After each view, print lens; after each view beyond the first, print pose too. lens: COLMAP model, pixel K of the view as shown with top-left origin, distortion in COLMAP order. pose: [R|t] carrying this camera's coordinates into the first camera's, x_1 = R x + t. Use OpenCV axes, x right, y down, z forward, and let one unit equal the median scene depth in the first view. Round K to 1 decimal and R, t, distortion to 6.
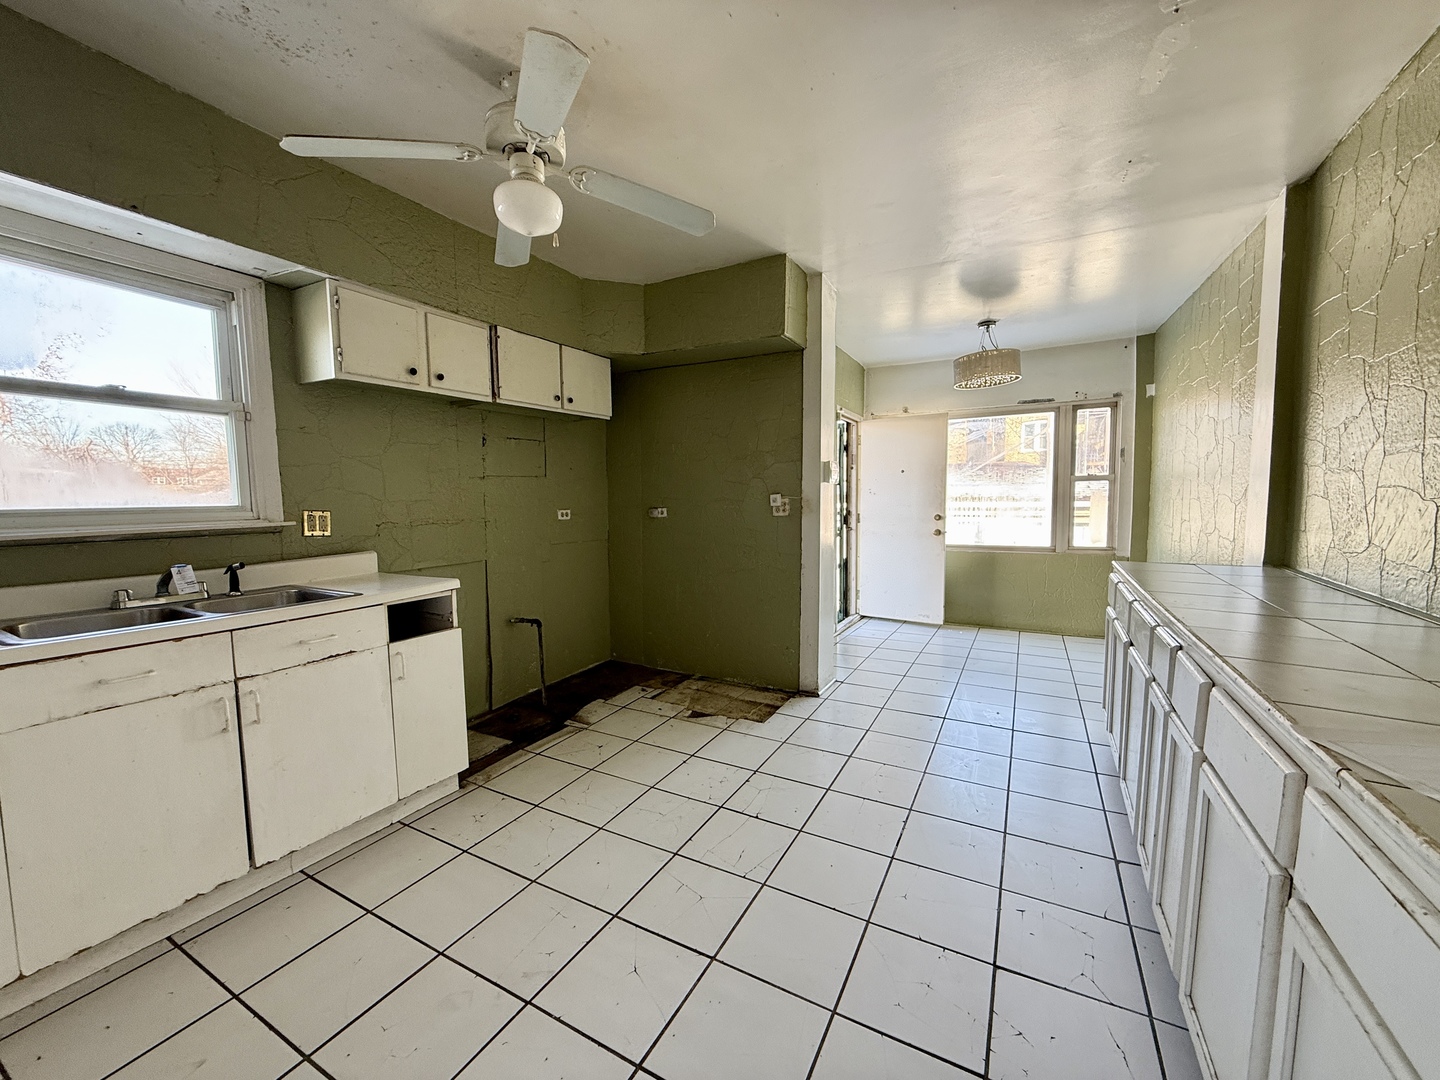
lens RADIAL K [[573.5, 0, 725.0], [0, 573.5, 543.2], [0, 0, 1]] dist [0.007449, 0.000841]
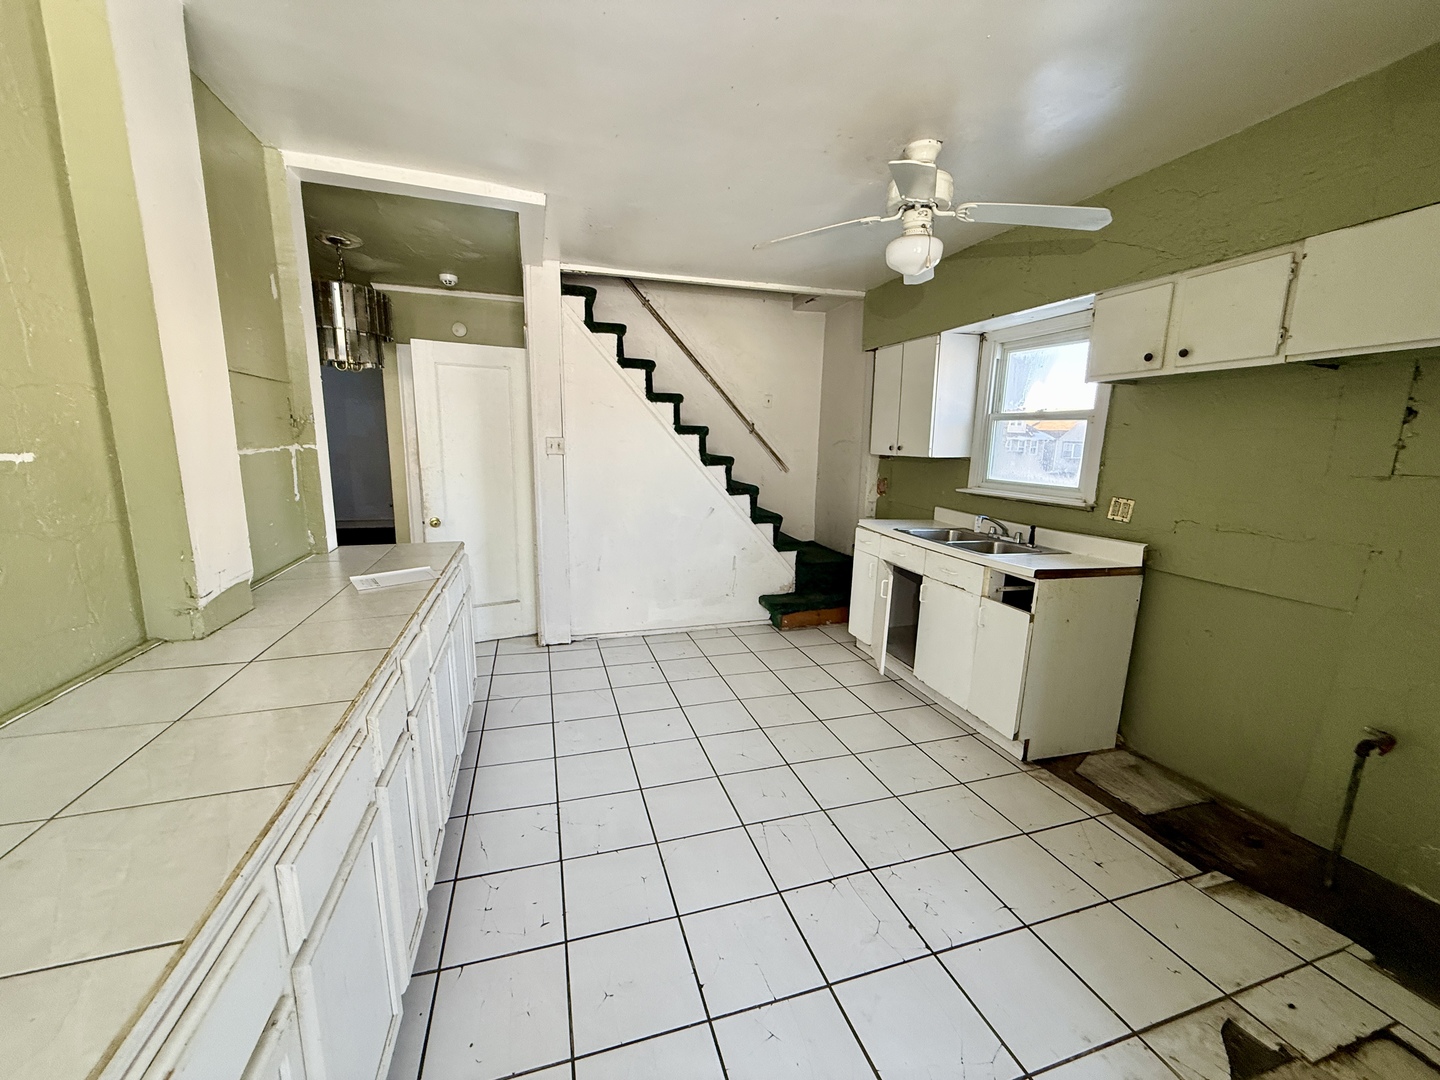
lens RADIAL K [[573.5, 0, 720.7], [0, 573.5, 548.0], [0, 0, 1]] dist [0.007449, 0.000841]
pose [[-0.688652, 0.129806, -0.713378, 0.327884], [-0.084228, 0.962864, 0.256511, -0.094810], [0.720183, 0.236733, -0.652145, 0.612620]]
